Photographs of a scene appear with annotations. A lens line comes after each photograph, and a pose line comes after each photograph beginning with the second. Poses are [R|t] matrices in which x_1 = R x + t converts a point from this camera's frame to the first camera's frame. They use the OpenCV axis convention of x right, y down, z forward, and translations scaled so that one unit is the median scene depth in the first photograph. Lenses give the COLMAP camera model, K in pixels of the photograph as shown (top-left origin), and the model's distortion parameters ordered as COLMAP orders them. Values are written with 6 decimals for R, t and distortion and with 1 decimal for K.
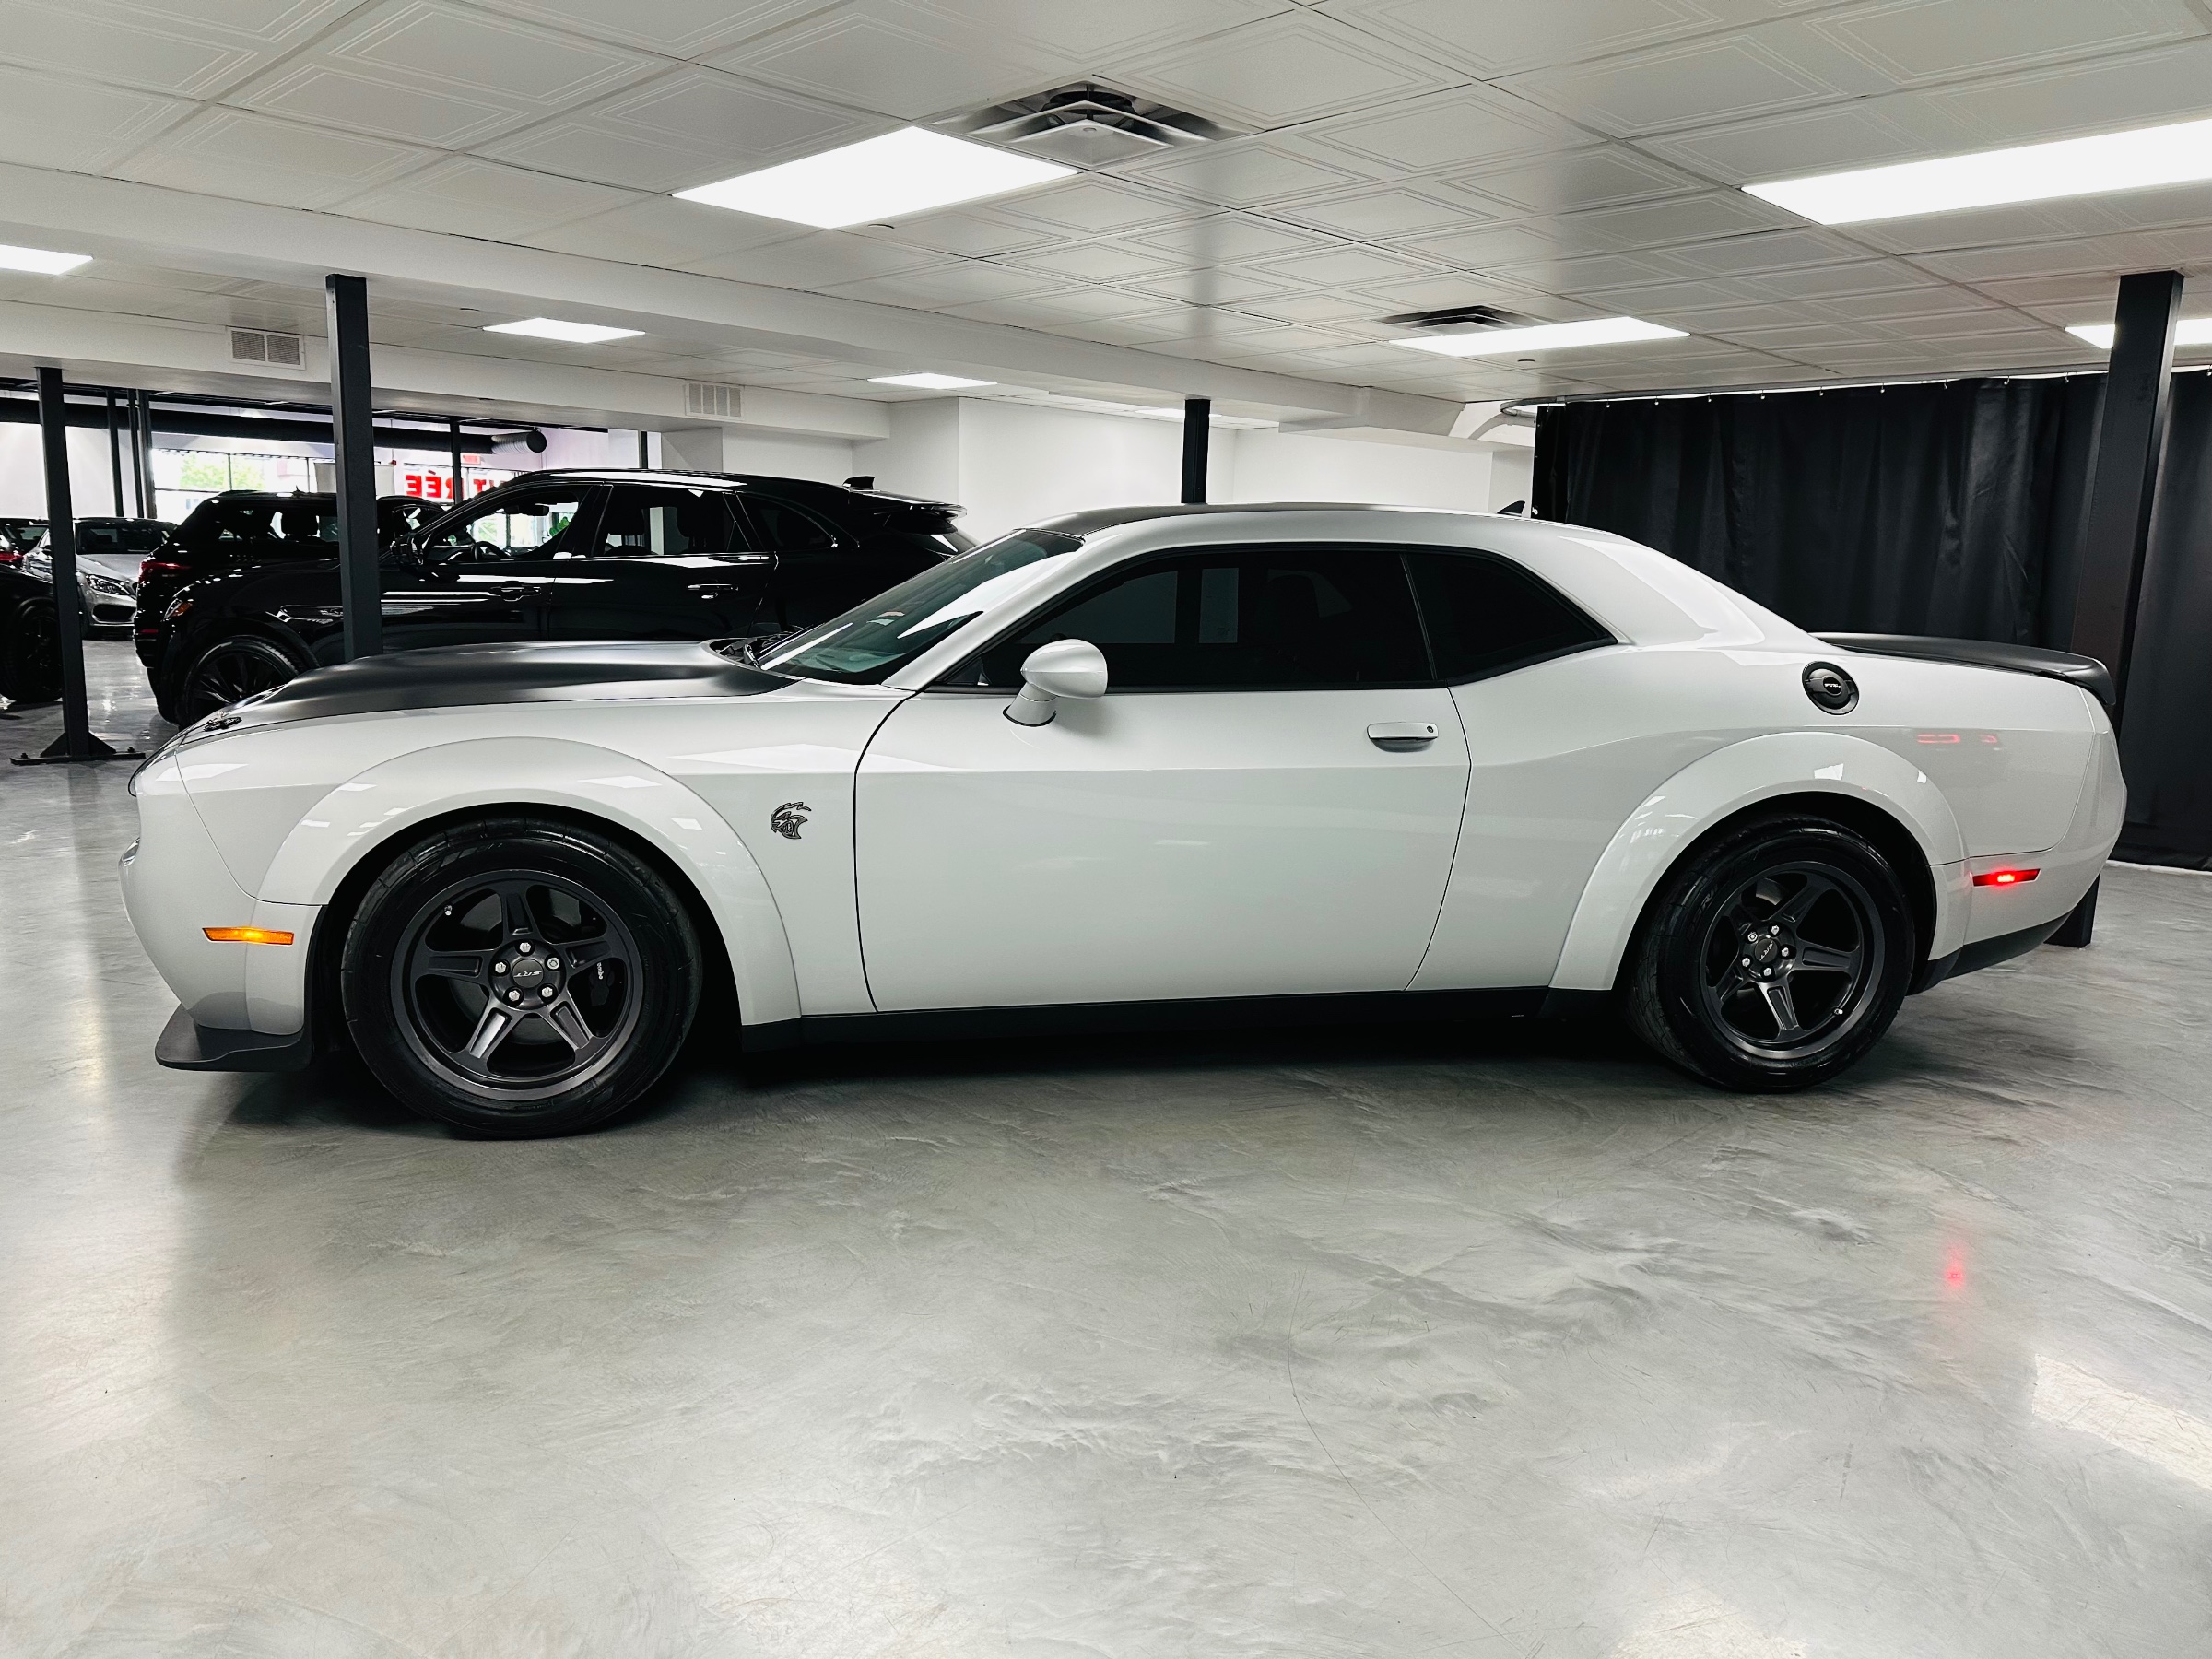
lens RADIAL K [[1563.2, 0, 1102.6], [0, 1563.2, 833.1], [0, 0, 1]] dist [0.022926, -0.012253]
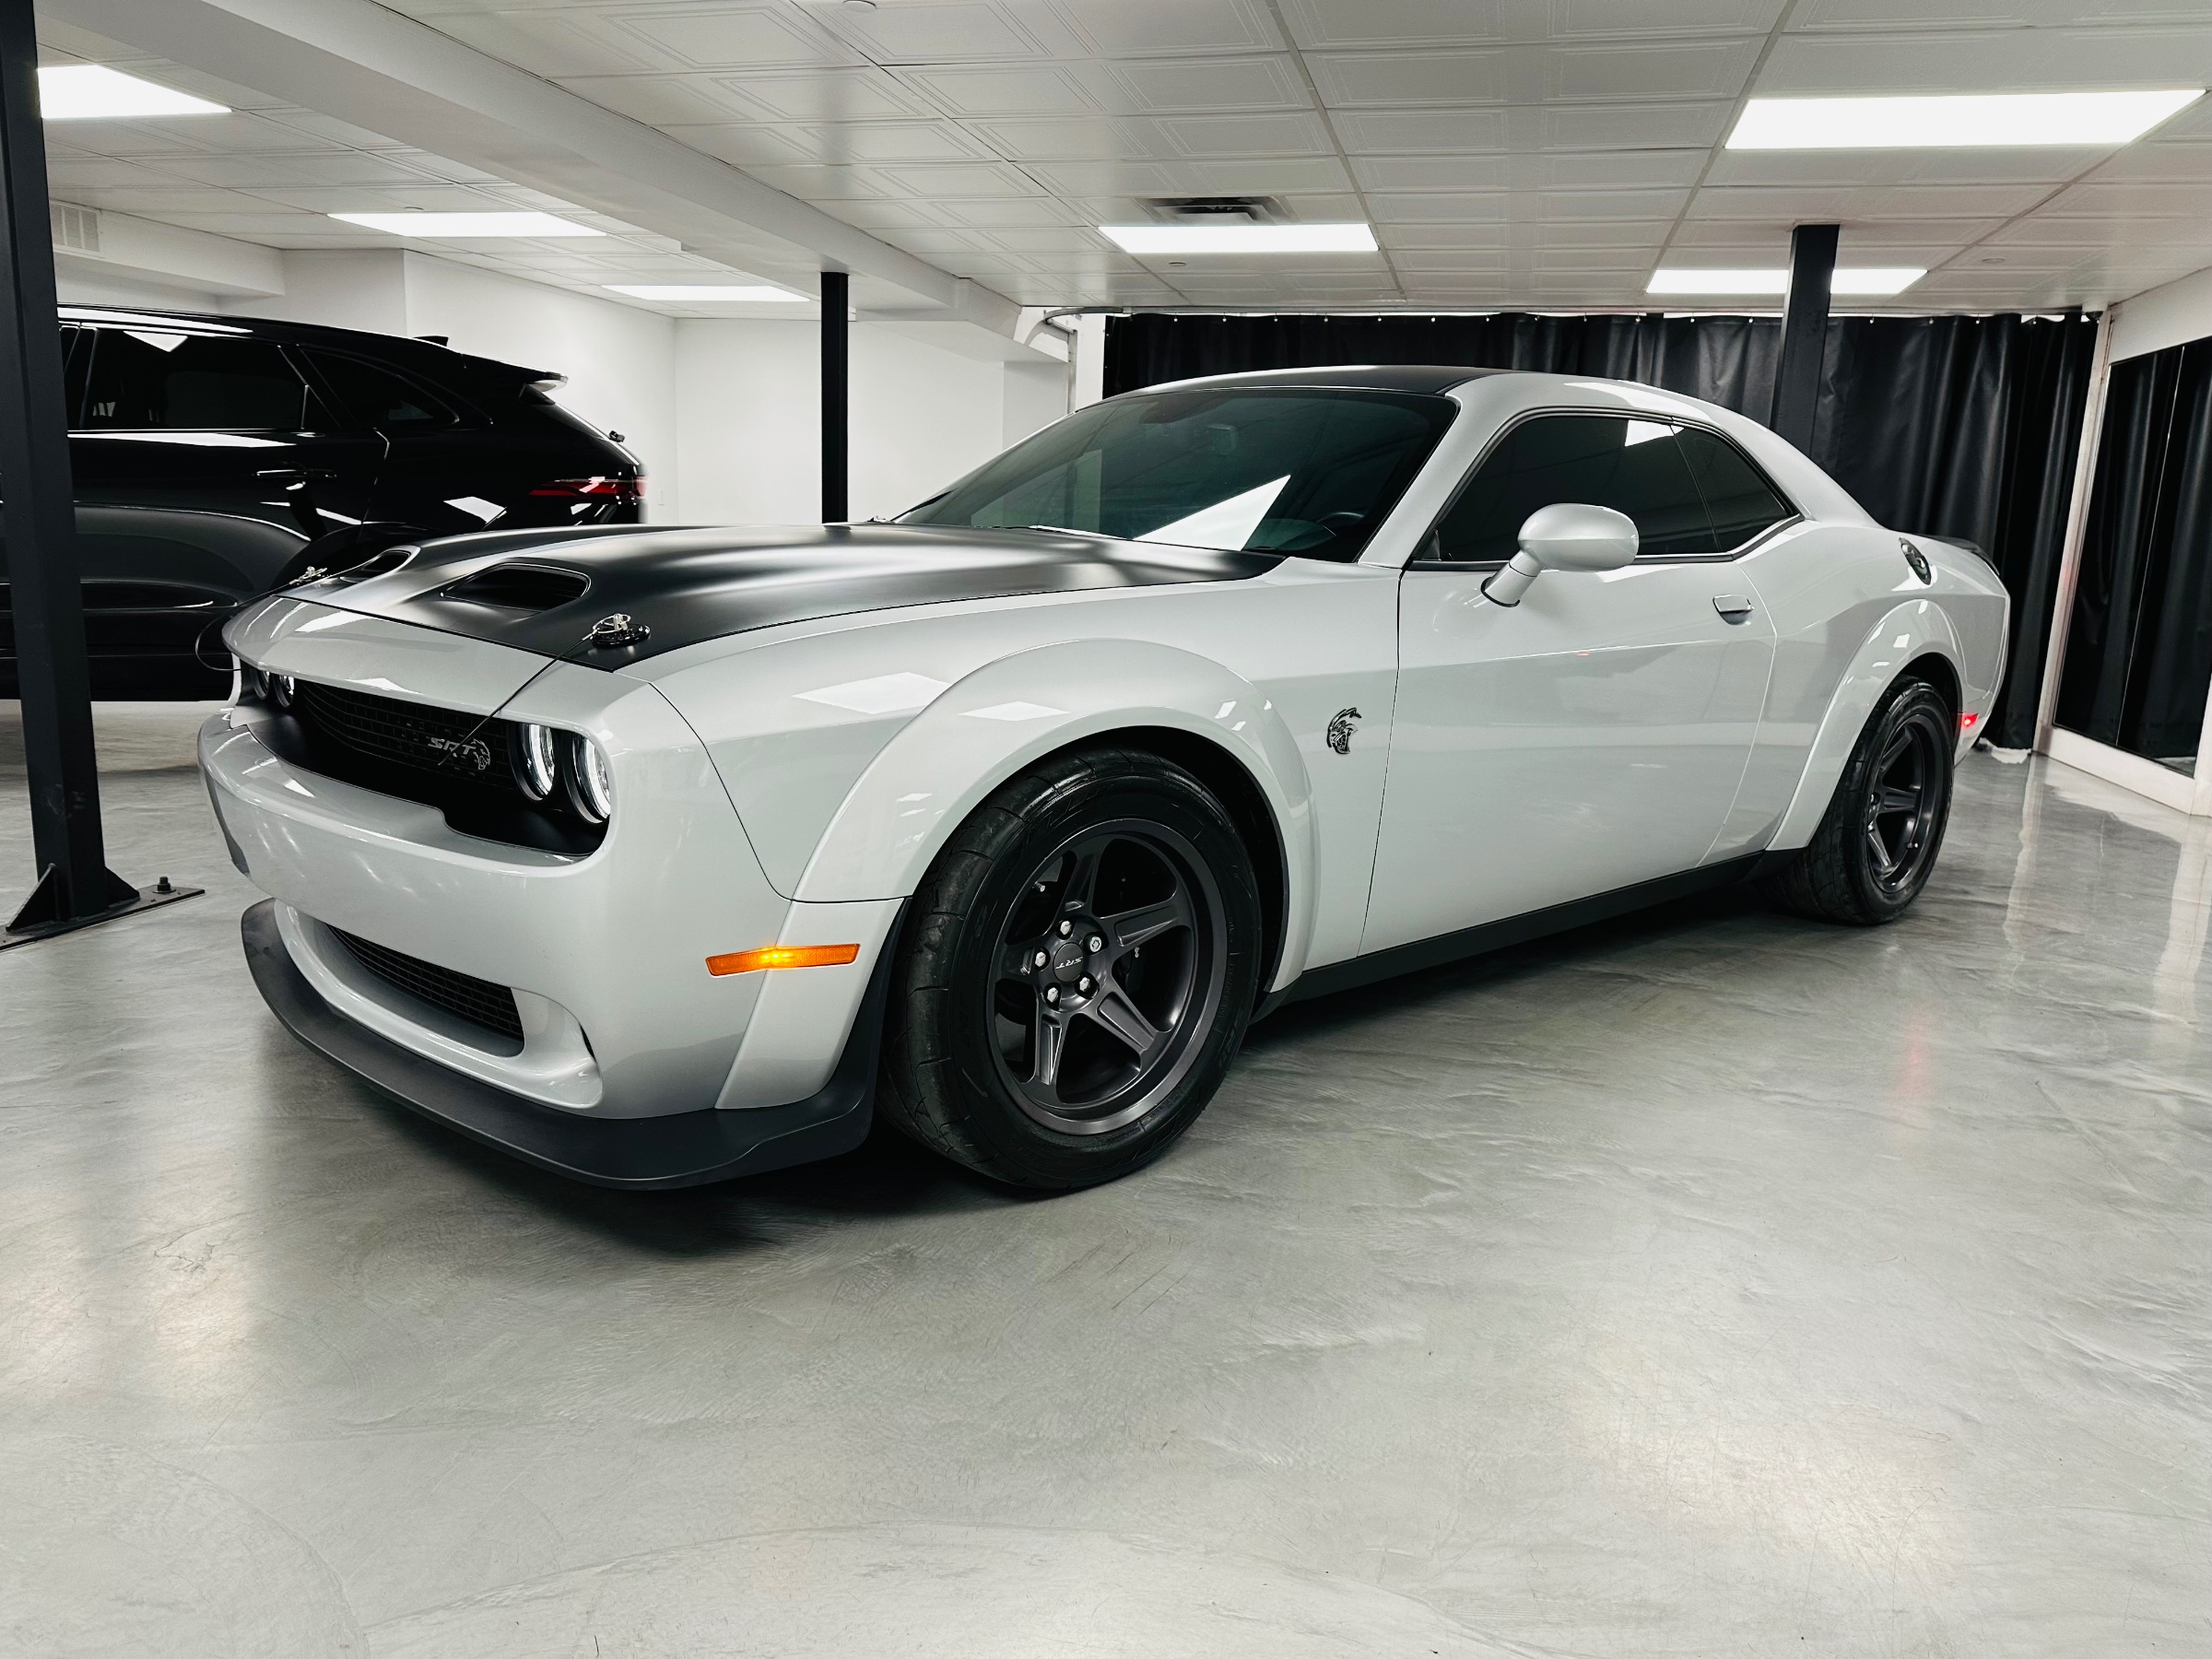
lens RADIAL K [[1563.2, 0, 1104.2], [0, 1563.2, 827.5], [0, 0, 1]] dist [0.022926, -0.012253]
pose [[0.859868, -0.094240, 0.501742, -0.673366], [0.073296, 0.995421, 0.061355, -0.016021], [-0.505227, -0.015981, 0.862838, 0.342067]]
